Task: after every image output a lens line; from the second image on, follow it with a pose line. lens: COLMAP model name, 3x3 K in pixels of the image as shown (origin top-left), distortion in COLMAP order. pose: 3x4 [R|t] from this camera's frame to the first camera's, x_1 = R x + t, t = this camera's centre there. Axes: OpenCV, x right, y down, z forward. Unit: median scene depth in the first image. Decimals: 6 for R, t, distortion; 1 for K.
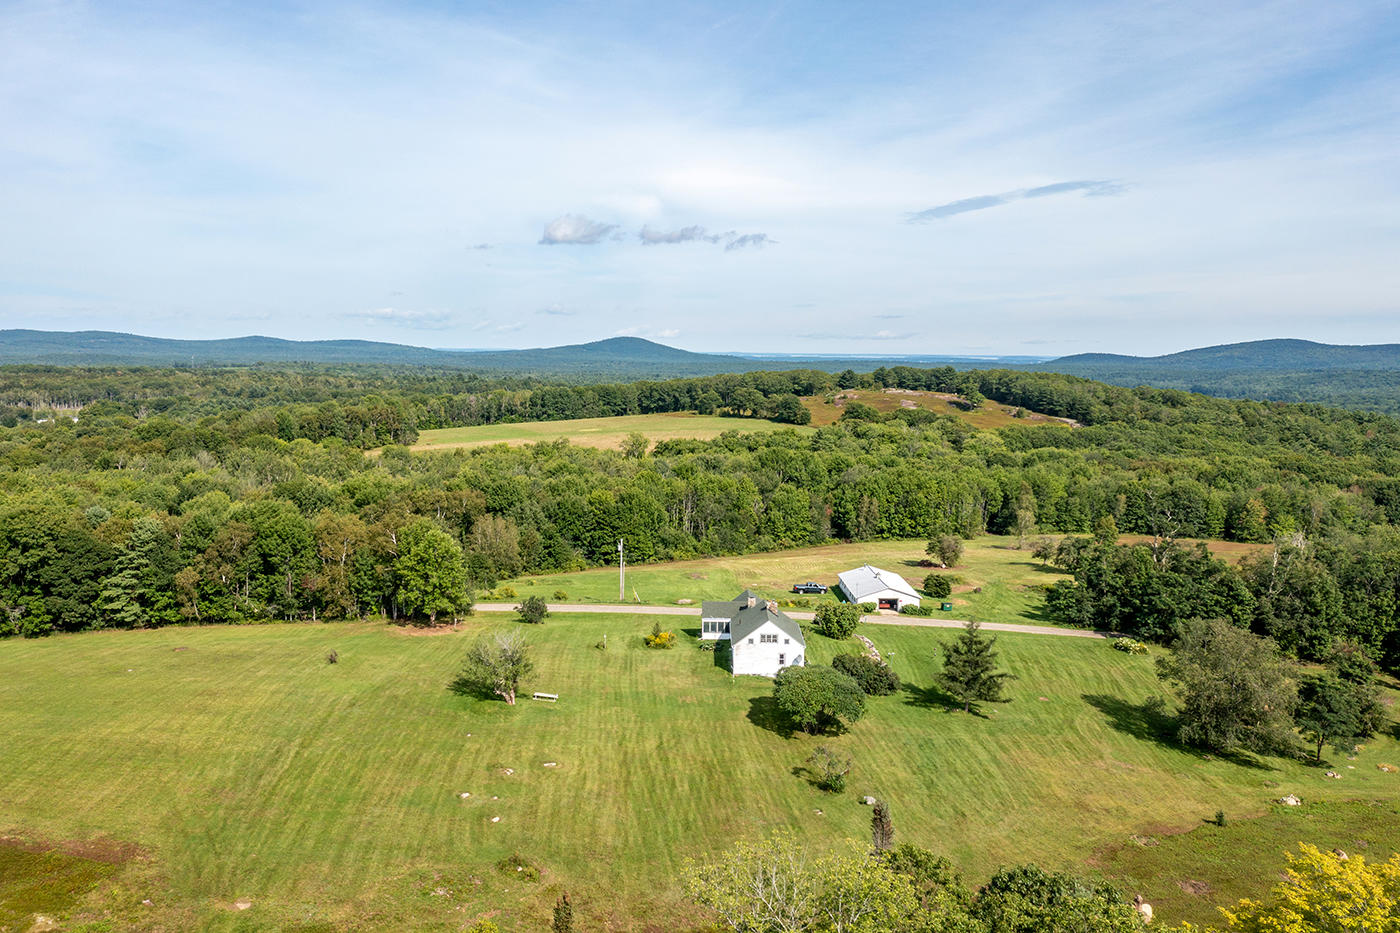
lens RADIAL K [[1084.2, 0, 693.2], [0, 1084.2, 465.1], [0, 0, 1]] dist [-0.014624, 0.036464]
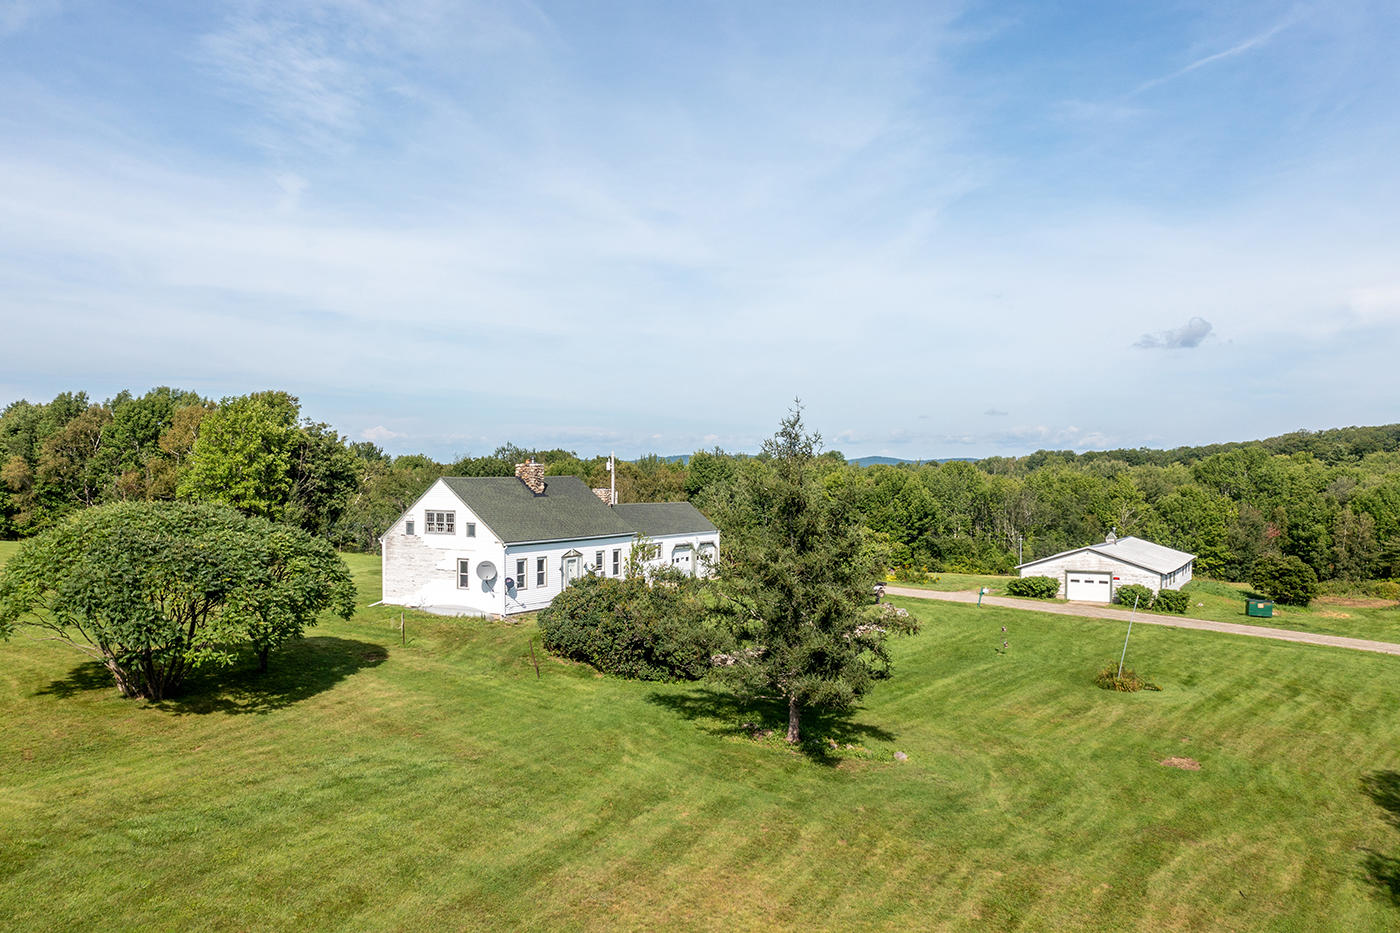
lens RADIAL K [[1084.2, 0, 700.8], [0, 1084.2, 468.5], [0, 0, 1]] dist [-0.014624, 0.036464]
pose [[0.856643, -0.017469, -0.515614, 0.370232], [-0.037892, 0.994597, -0.096650, 0.175588], [0.514516, 0.102332, 0.851353, 0.692684]]
